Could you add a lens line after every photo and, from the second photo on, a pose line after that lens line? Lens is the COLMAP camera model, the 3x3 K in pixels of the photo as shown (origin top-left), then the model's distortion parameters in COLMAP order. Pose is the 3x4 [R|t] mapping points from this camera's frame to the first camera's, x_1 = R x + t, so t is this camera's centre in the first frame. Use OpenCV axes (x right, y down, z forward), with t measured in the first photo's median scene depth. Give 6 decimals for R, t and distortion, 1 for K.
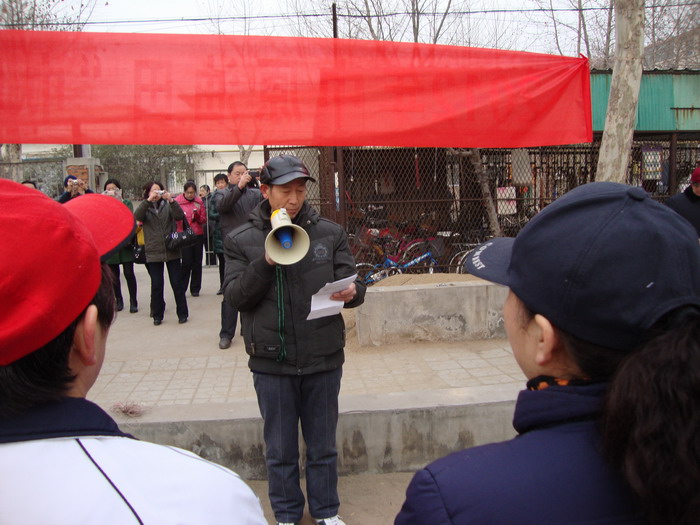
lens RADIAL K [[613.3, 0, 350.0], [0, 613.3, 262.5], [0, 0, 1]] dist [-0.199355, 0.186788]
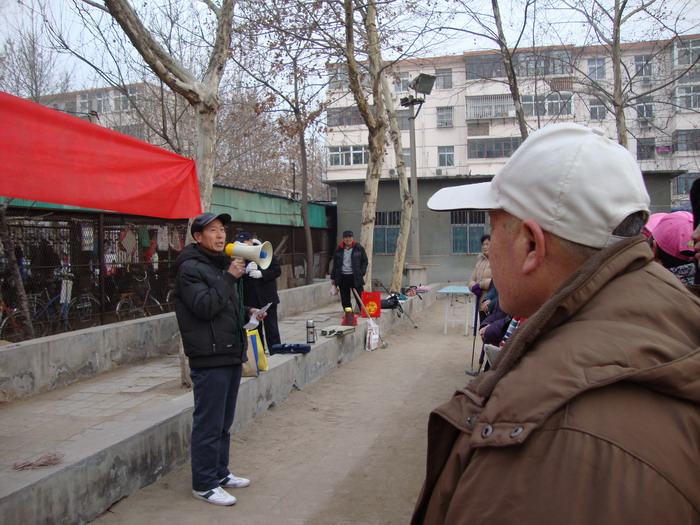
lens RADIAL K [[613.3, 0, 350.0], [0, 613.3, 262.5], [0, 0, 1]] dist [-0.199355, 0.186788]
pose [[0.366117, -0.002301, 0.930566, -0.568381], [0.135055, 0.989541, -0.050688, 0.024068], [-0.920716, 0.144236, 0.362598, 0.082051]]
